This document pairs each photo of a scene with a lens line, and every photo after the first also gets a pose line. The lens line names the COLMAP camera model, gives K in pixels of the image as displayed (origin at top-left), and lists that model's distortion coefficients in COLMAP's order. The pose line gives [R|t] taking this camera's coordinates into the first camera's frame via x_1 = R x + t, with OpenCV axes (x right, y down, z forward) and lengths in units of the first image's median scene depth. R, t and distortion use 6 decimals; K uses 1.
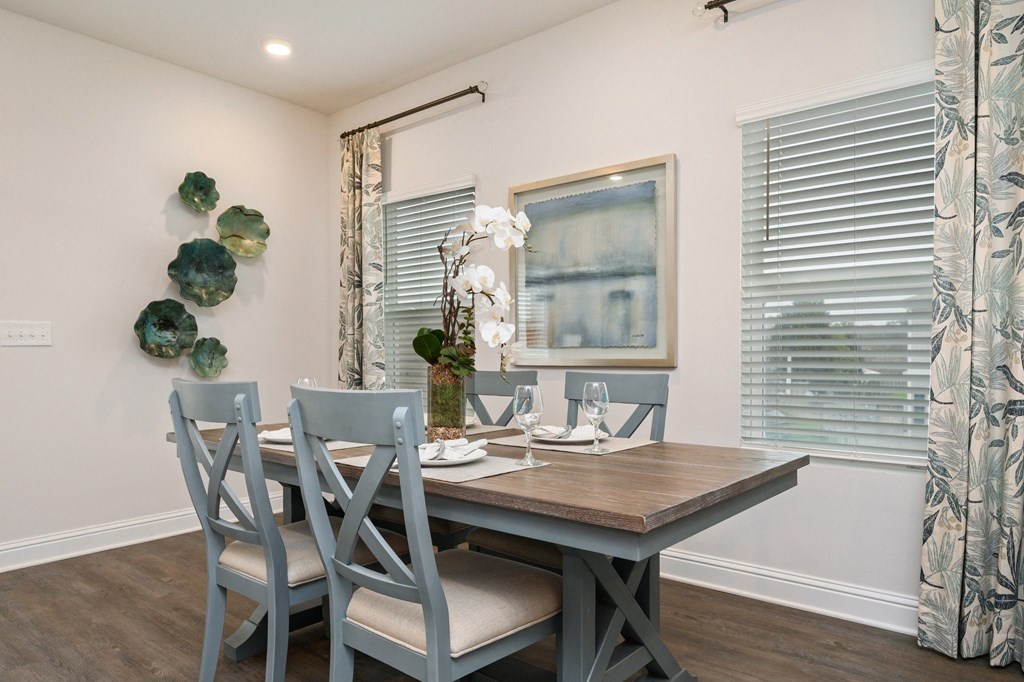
lens RADIAL K [[661.1, 0, 507.9], [0, 661.1, 377.7], [0, 0, 1]] dist [0.003143, 0.000078]
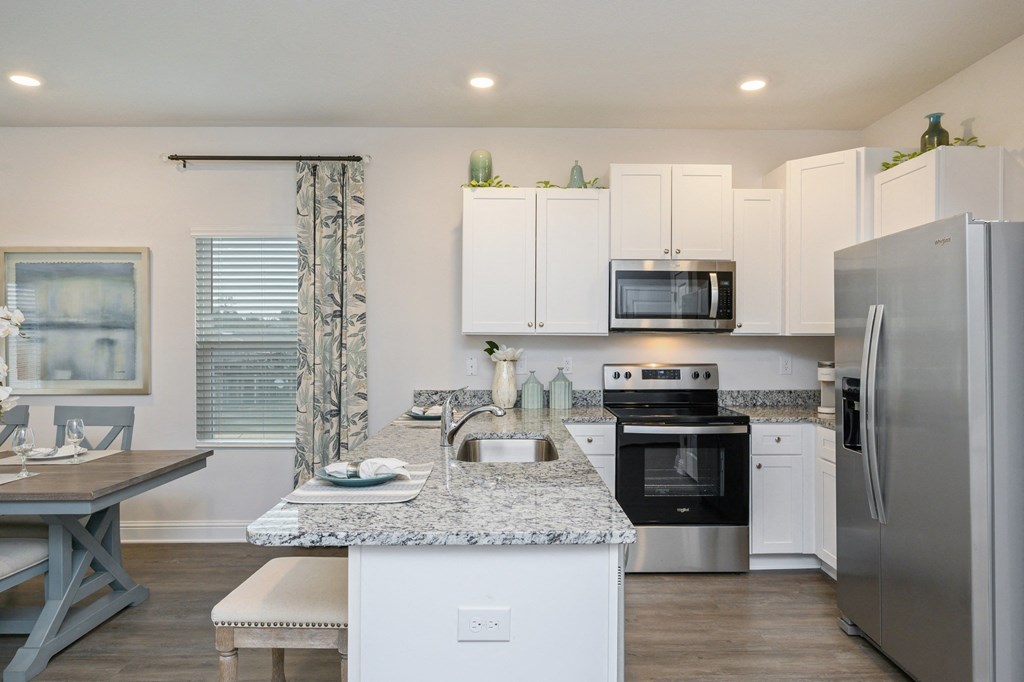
lens RADIAL K [[624.1, 0, 512.0], [0, 624.1, 341.0], [0, 0, 1]] dist [0.001856, -0.000545]
pose [[0.760935, 0.001974, 0.648826, -0.039696], [0.022683, 0.999303, -0.029643, -0.097946], [-0.648432, 0.037274, 0.760360, -0.738417]]
